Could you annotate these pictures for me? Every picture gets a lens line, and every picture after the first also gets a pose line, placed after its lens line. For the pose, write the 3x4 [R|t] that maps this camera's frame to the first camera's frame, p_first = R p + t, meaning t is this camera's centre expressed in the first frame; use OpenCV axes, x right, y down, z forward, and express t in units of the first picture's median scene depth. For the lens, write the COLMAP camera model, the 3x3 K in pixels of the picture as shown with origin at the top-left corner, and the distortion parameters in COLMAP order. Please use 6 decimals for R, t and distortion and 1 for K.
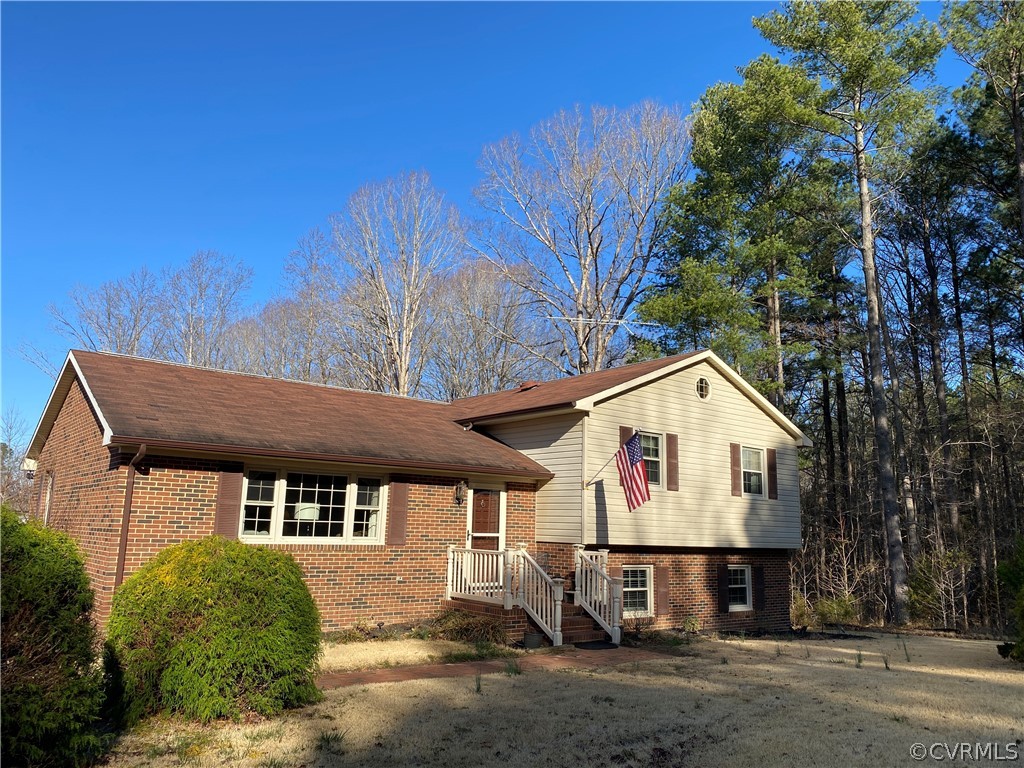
lens RADIAL K [[790.8, 0, 519.0], [0, 790.8, 390.0], [0, 0, 1]] dist [0.047651, -0.031099]
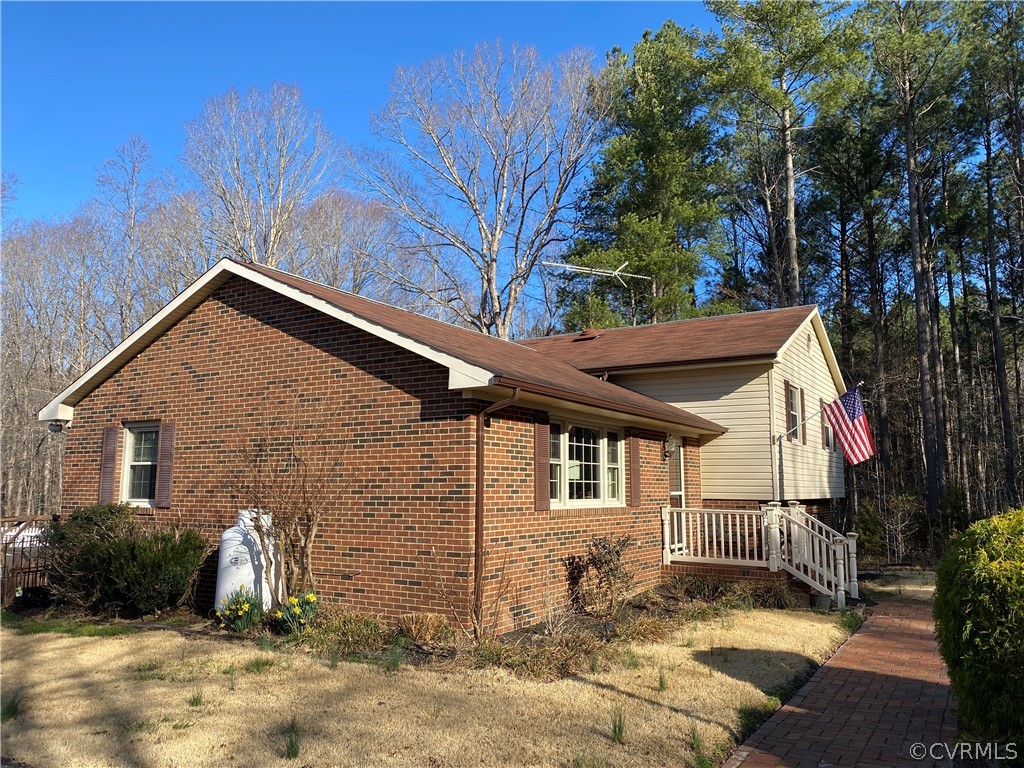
lens RADIAL K [[790.8, 0, 511.1], [0, 790.8, 379.1], [0, 0, 1]] dist [0.047651, -0.031099]
pose [[0.942627, 0.023958, 0.332988, -0.519107], [-0.038709, 0.998538, 0.037736, 0.021074], [-0.331597, -0.048461, 0.942176, 0.188263]]
